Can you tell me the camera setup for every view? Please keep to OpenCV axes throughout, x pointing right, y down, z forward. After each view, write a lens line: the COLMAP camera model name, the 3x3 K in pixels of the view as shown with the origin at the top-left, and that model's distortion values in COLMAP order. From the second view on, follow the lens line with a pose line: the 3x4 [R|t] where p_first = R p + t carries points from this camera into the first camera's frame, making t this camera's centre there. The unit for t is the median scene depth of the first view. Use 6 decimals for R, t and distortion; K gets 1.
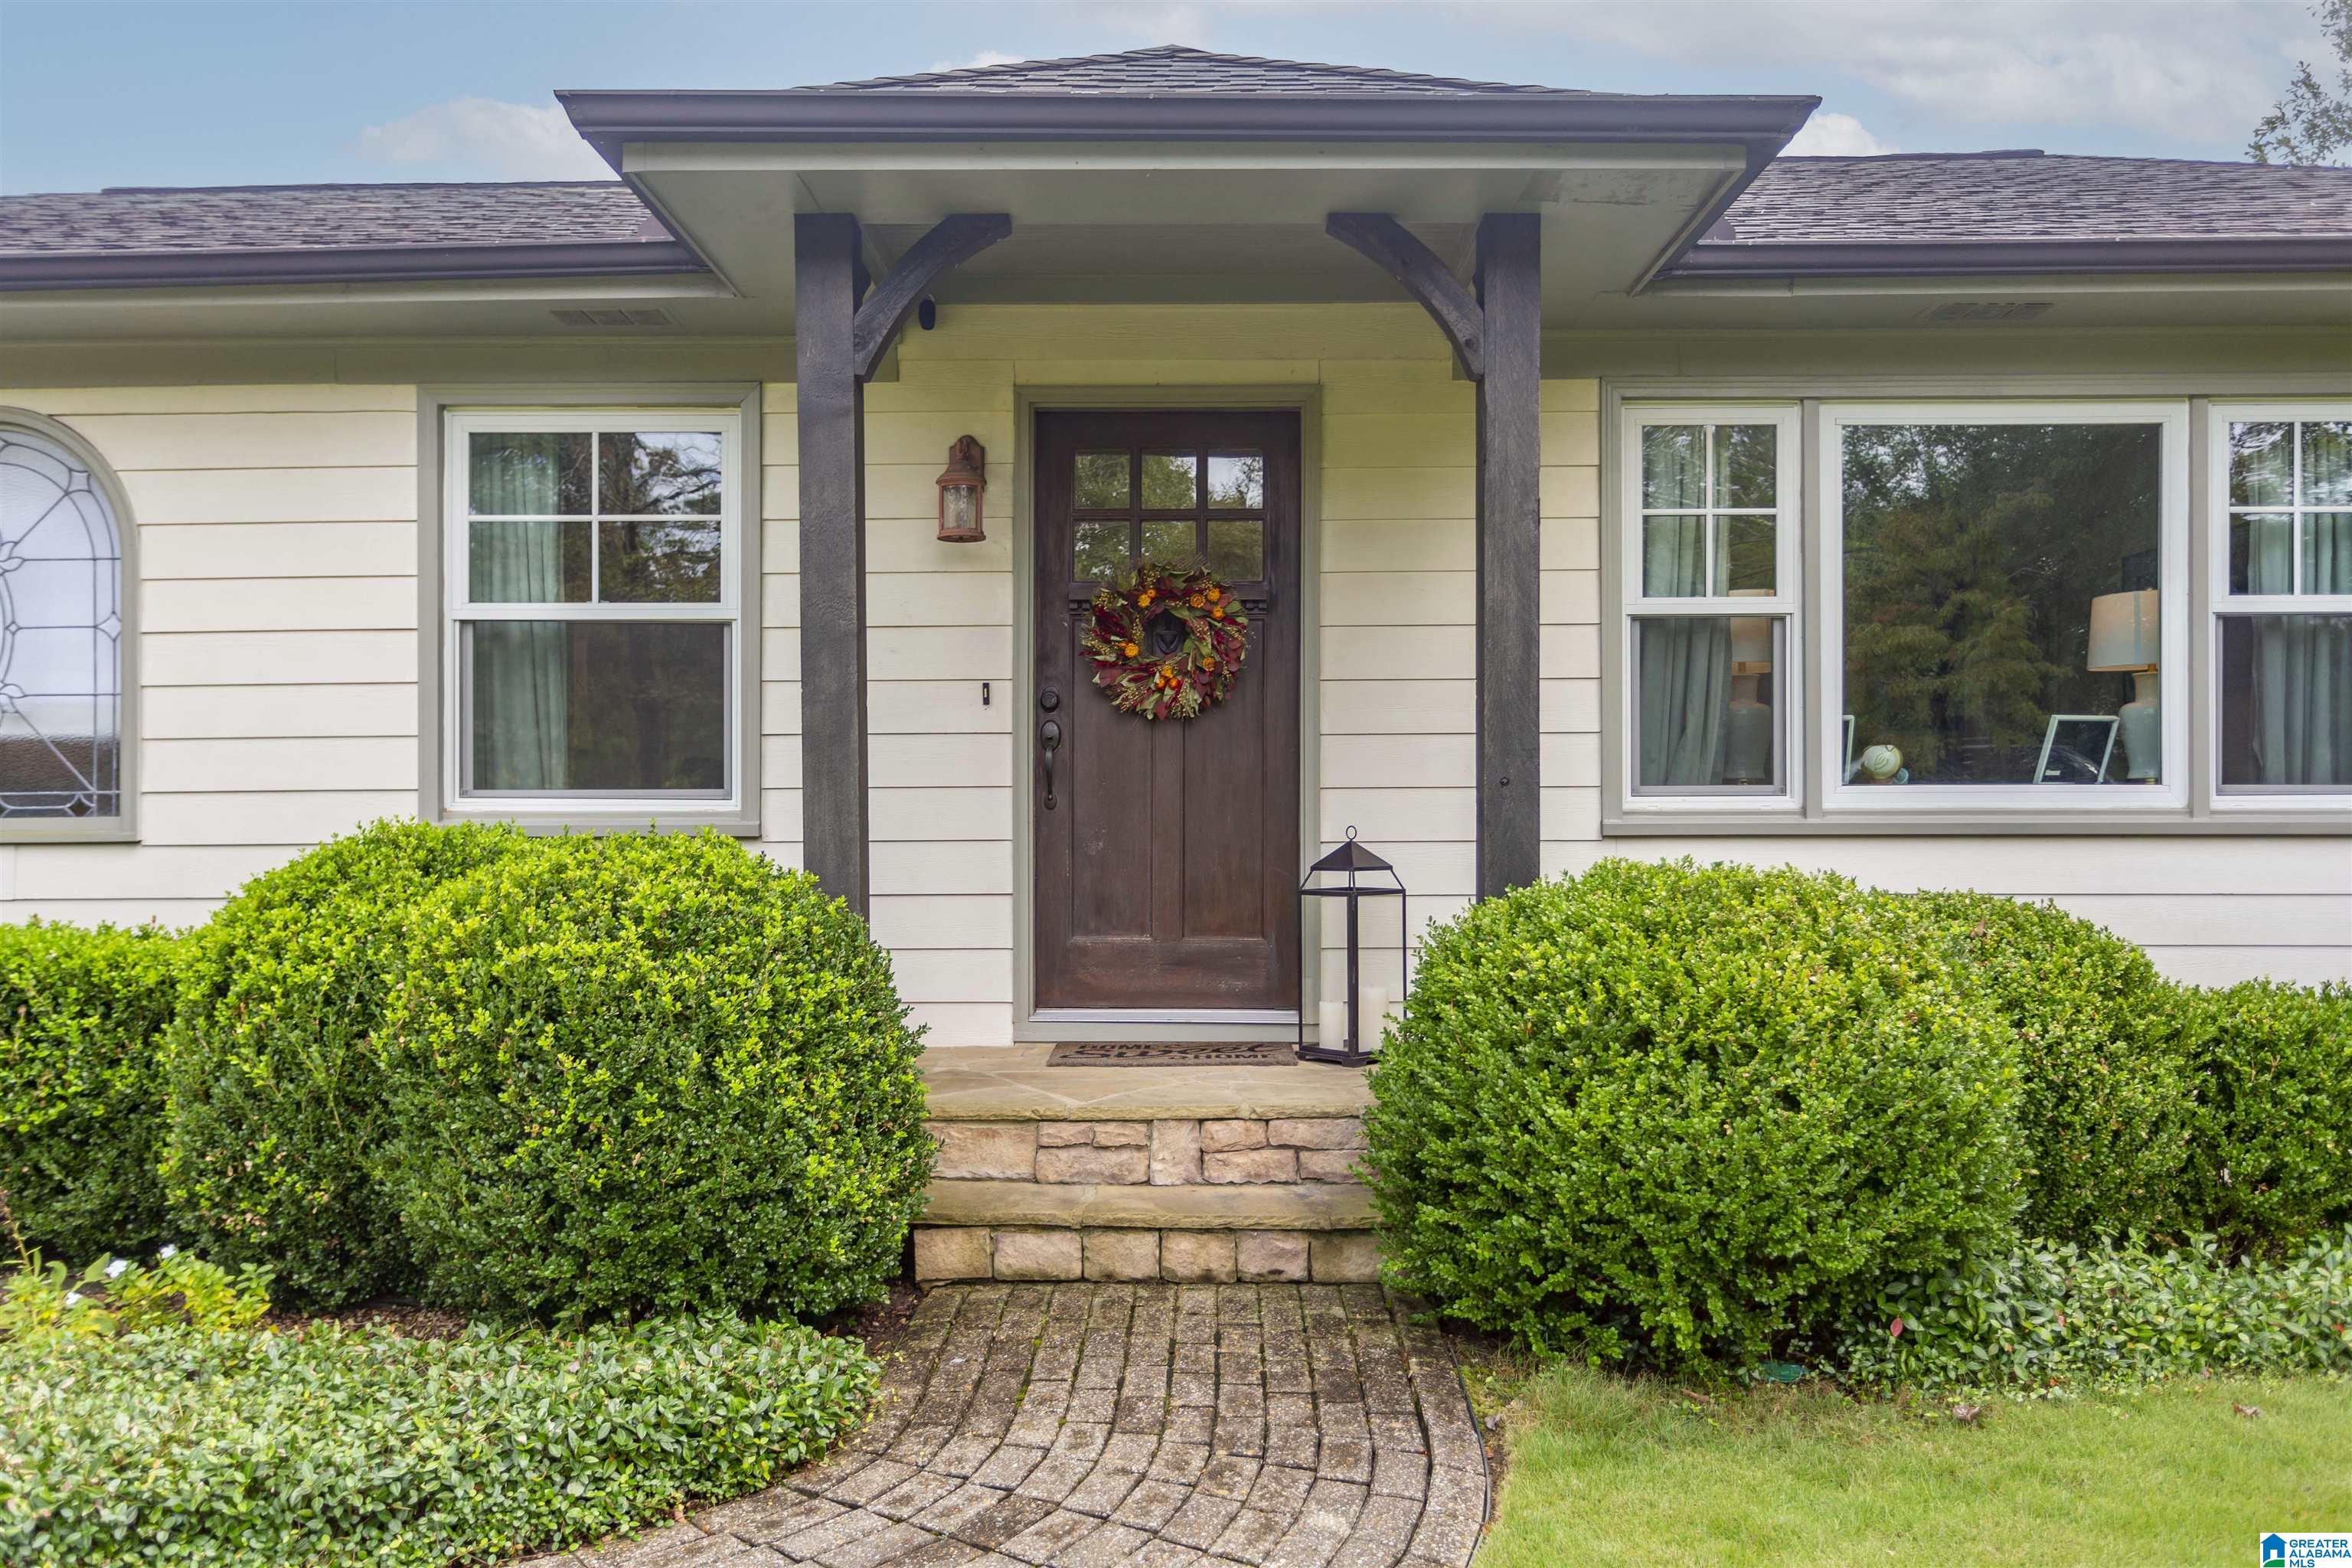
lens RADIAL K [[1854.7, 0, 1180.0], [0, 1854.7, 842.4], [0, 0, 1]] dist [0.005650, 0.005108]
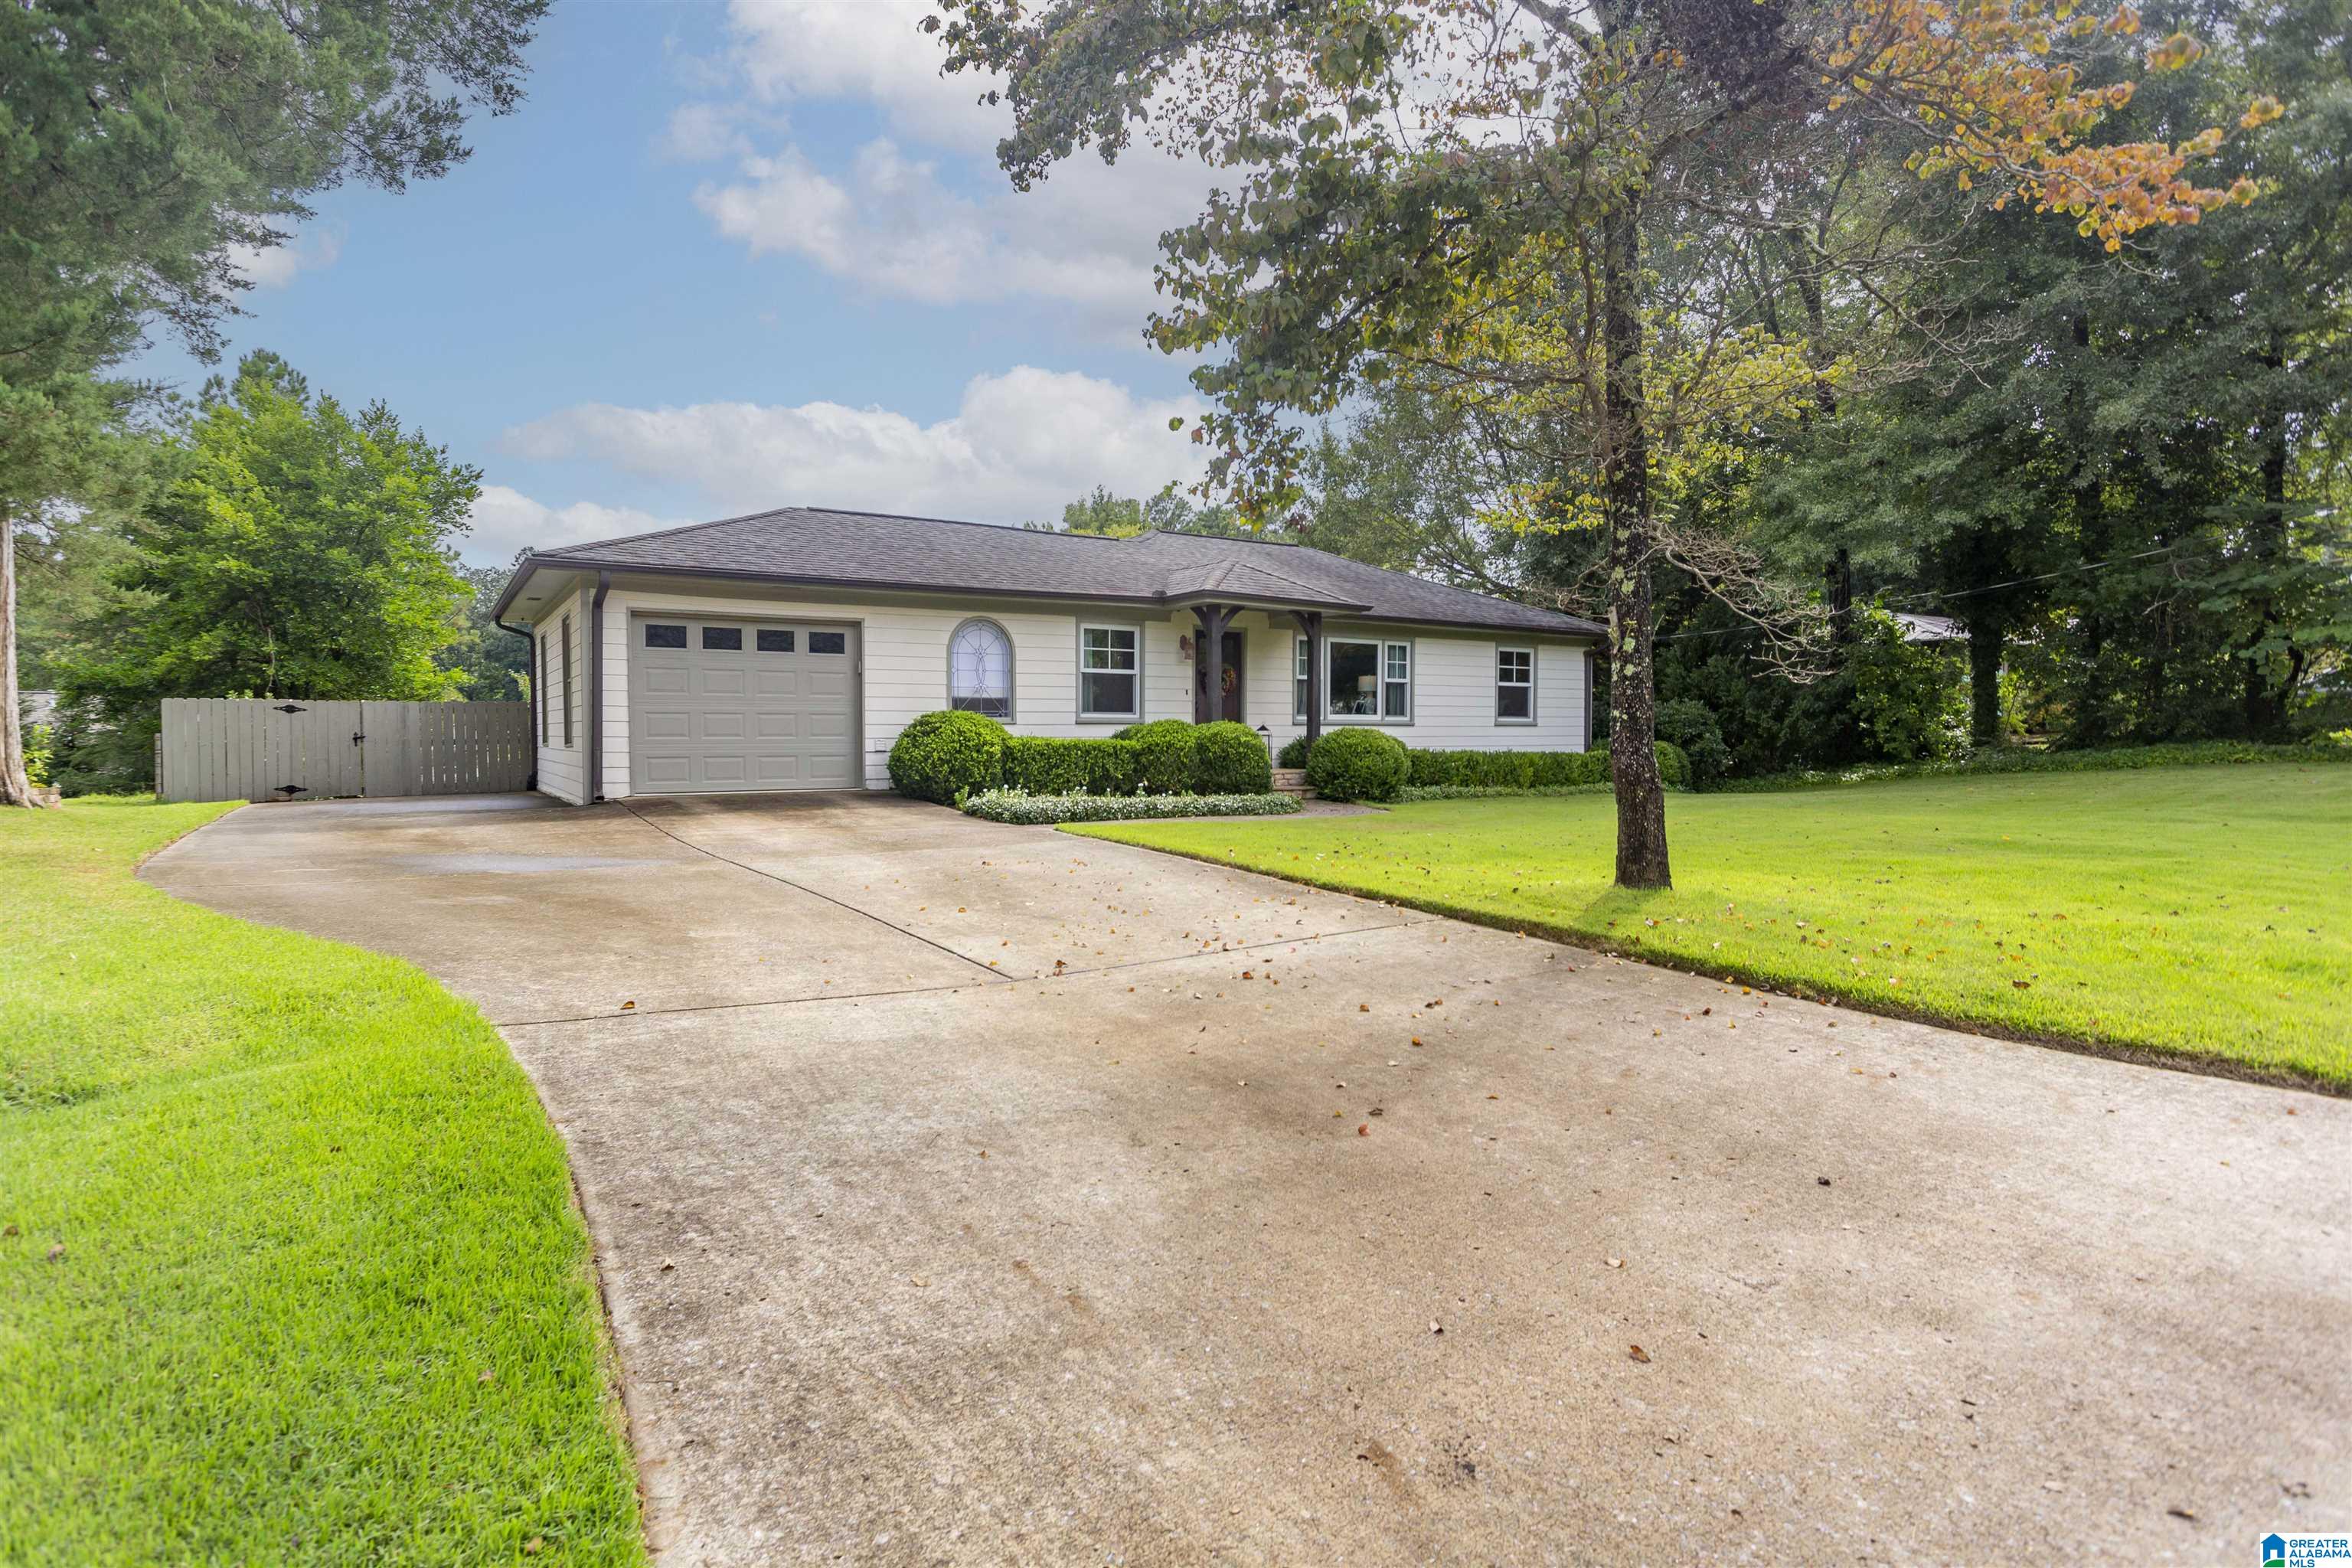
lens RADIAL K [[1176.5, 0, 1176.0], [0, 1176.5, 784.0], [0, 0, 1]] dist [0.002703, 0.000625]
pose [[0.834284, -0.021134, 0.550930, -1.733756], [0.002519, 0.999401, 0.034523, 0.045545], [-0.551330, -0.027414, 0.833837, -1.408852]]
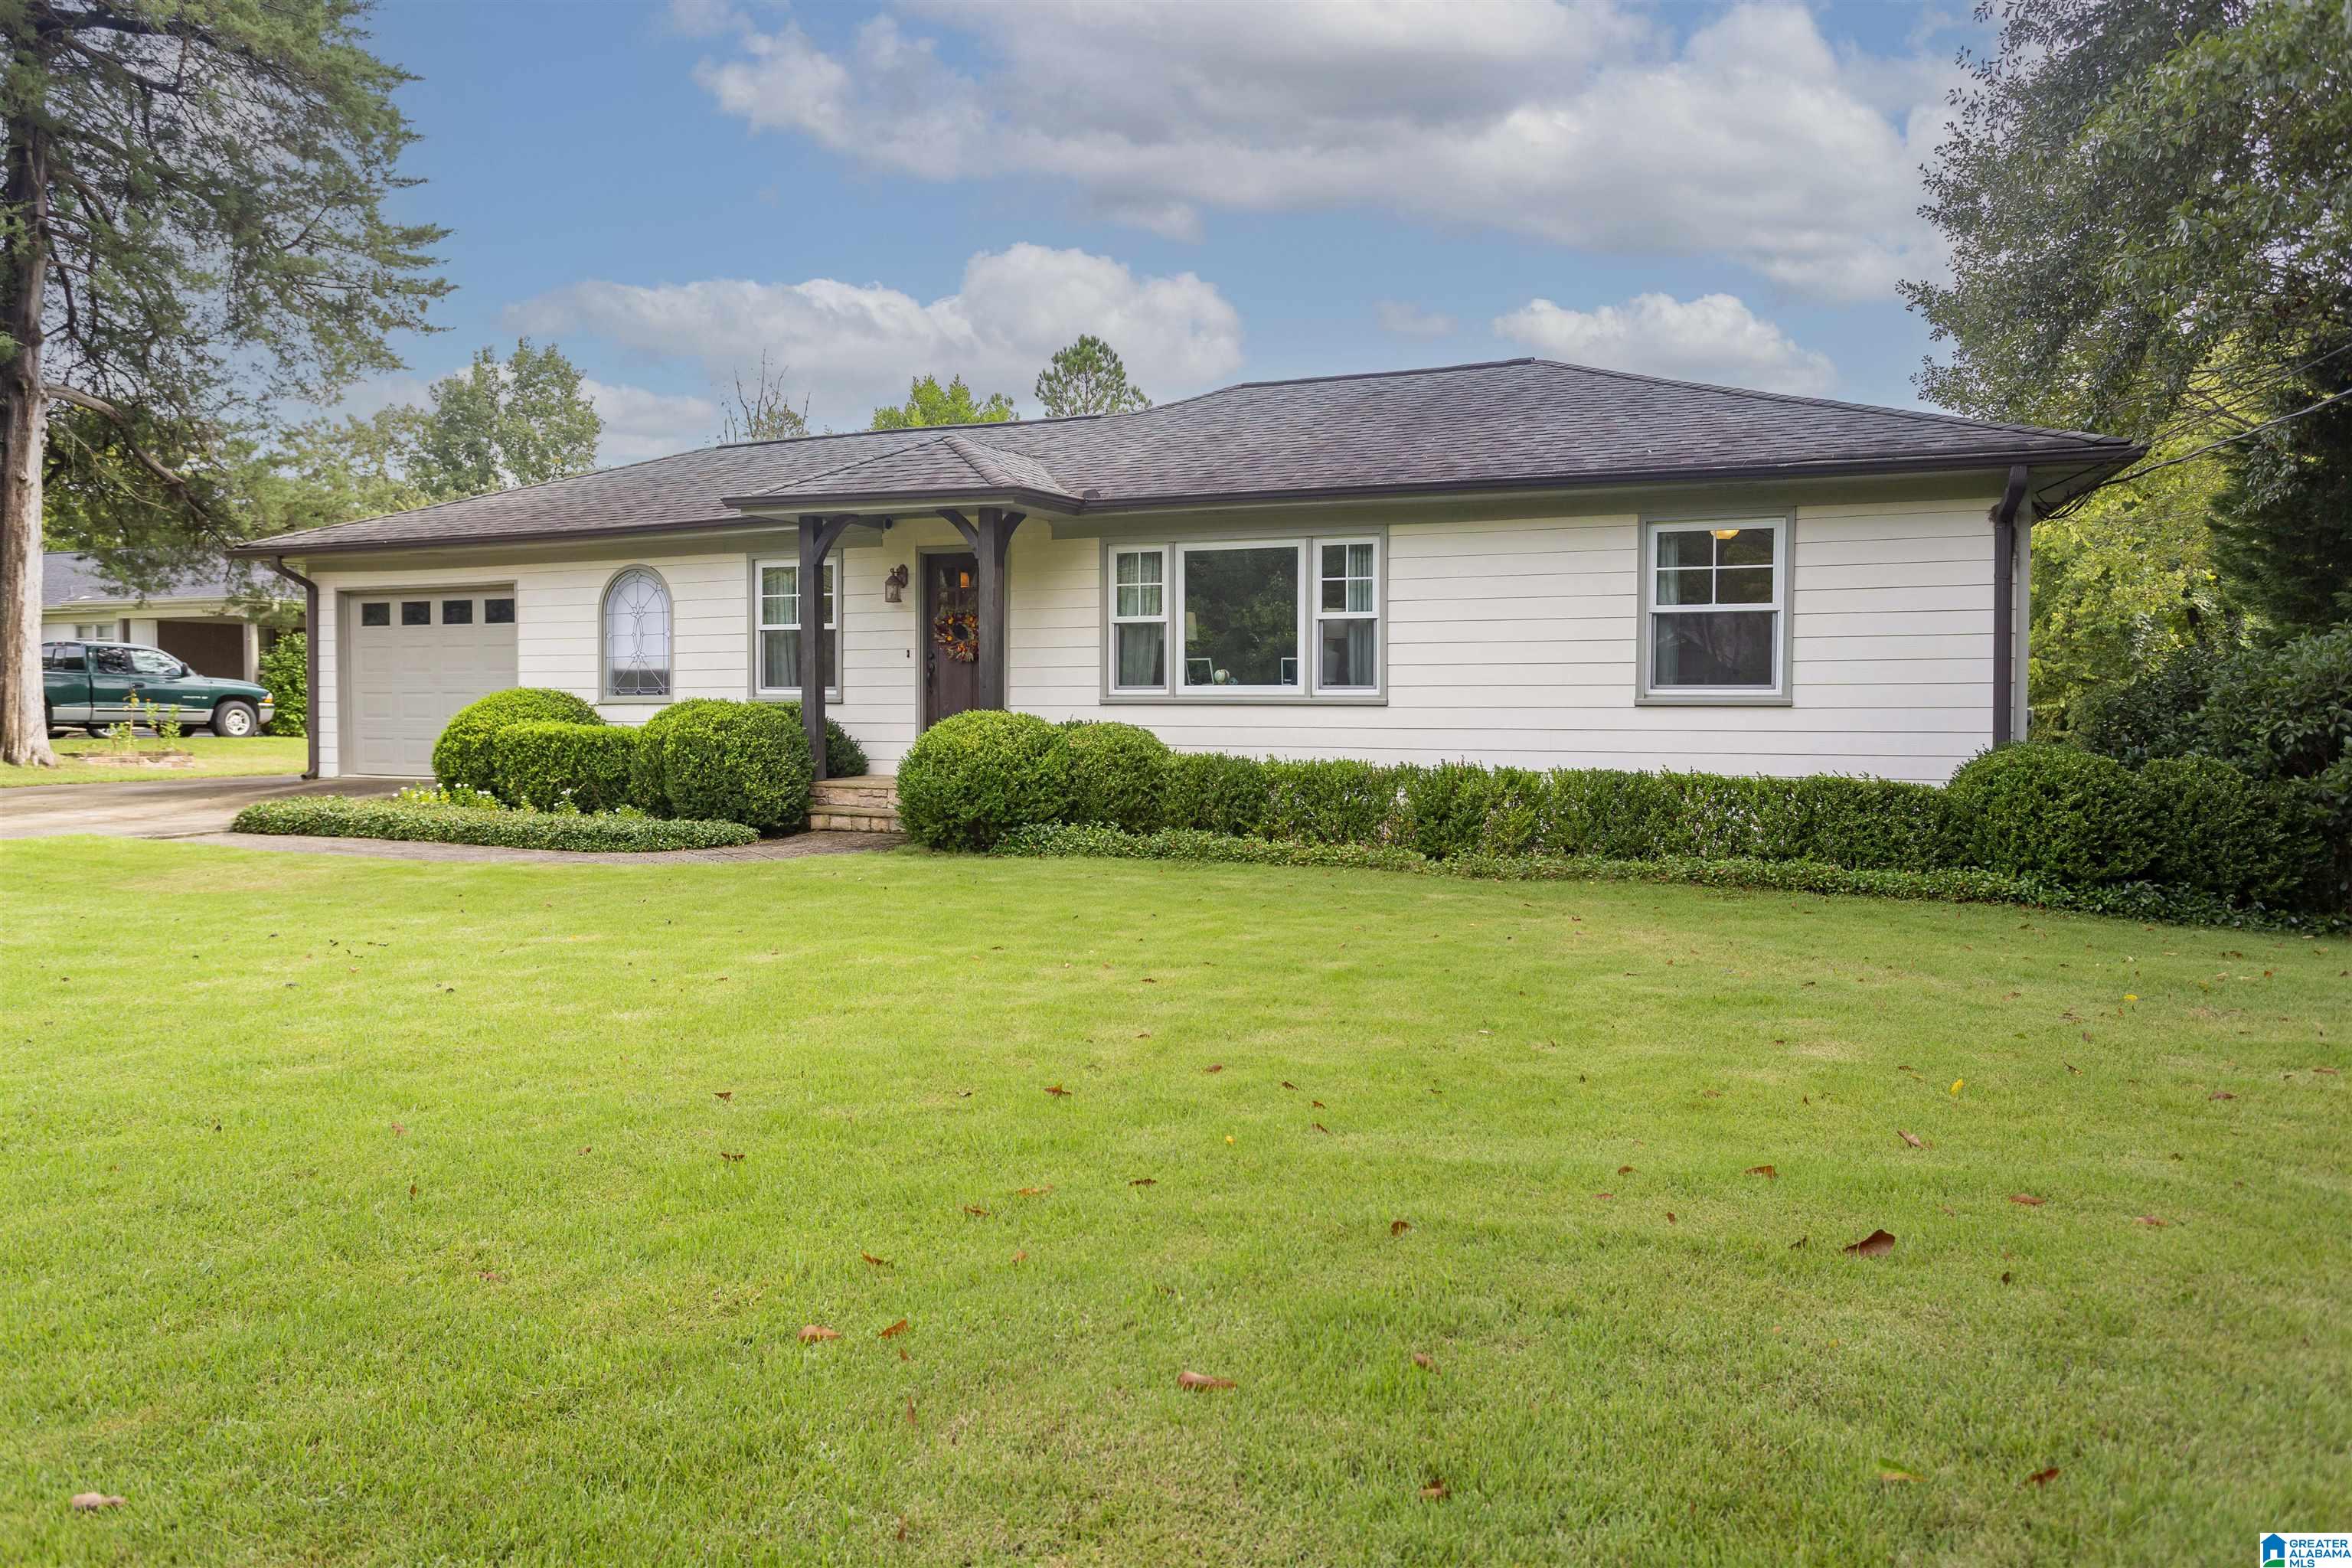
lens RADIAL K [[1491.1, 0, 1176.0], [0, 1491.1, 784.0], [0, 0, 1]] dist [0.004520, 0.000371]
pose [[0.929518, 0.025025, -0.367926, 1.153706], [-0.007442, 0.998765, 0.049131, 0.005498], [0.368701, -0.042930, 0.928556, -1.023904]]
